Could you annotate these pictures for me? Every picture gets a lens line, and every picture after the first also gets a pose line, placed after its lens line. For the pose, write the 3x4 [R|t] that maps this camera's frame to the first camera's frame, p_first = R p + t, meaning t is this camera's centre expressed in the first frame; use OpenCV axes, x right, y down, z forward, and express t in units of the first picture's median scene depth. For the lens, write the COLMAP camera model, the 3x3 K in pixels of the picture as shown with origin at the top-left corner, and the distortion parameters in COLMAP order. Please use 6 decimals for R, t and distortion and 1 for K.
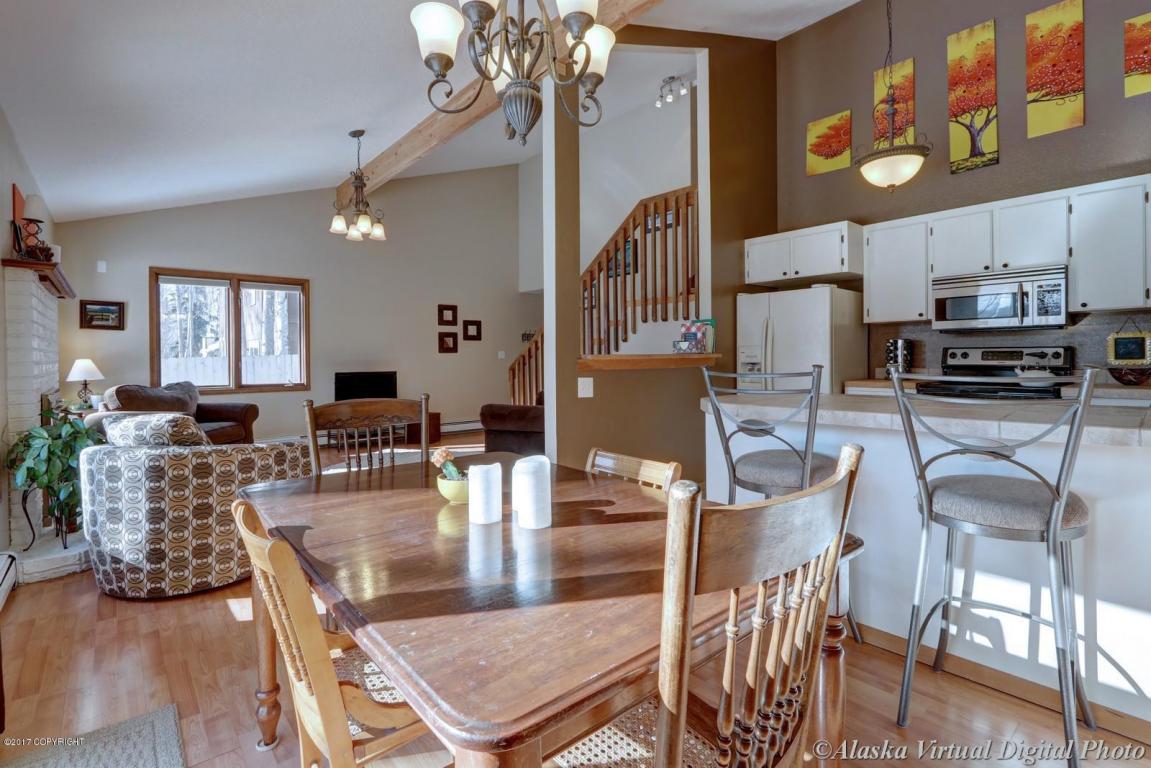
lens RADIAL K [[537.6, 0, 570.2], [0, 537.6, 362.7], [0, 0, 1]] dist [-0.023845, 0.003016]
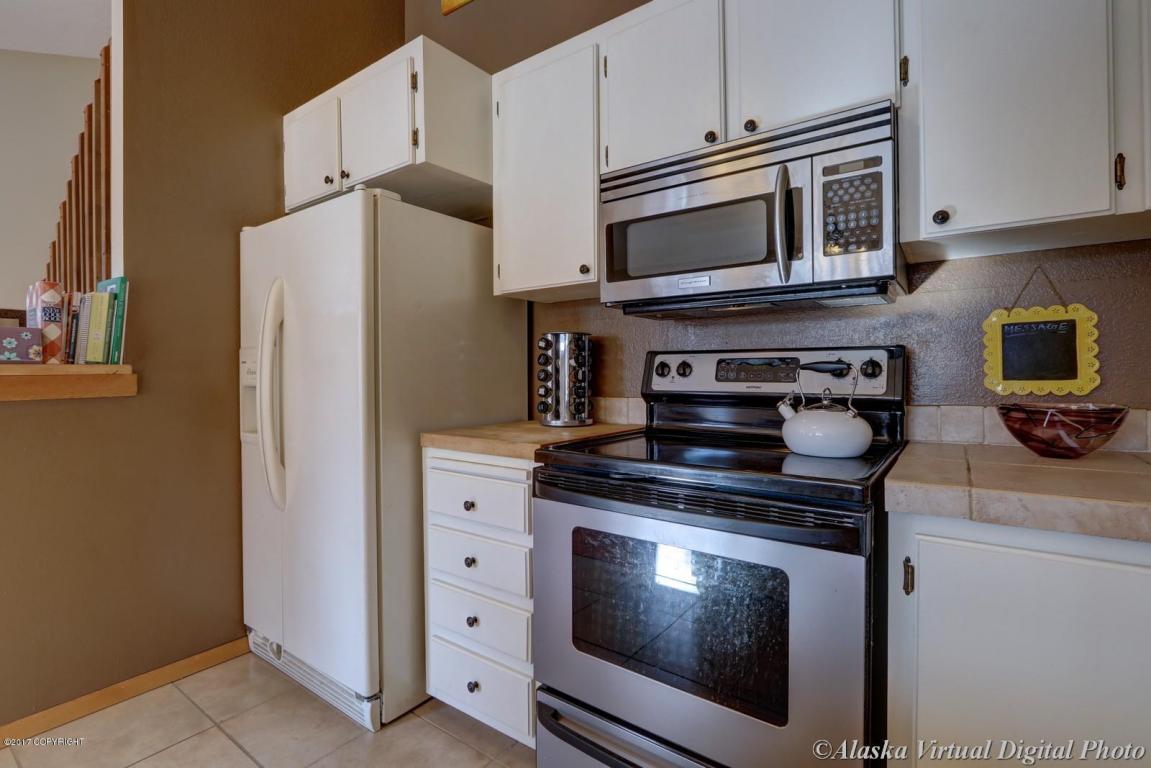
lens RADIAL K [[537.6, 0, 572.3], [0, 537.6, 377.4], [0, 0, 1]] dist [-0.023845, 0.003016]
pose [[0.974125, -0.001817, 0.226005, 0.440300], [0.001599, 0.999998, 0.001147, -0.006166], [-0.226006, -0.000756, 0.974126, 0.475439]]
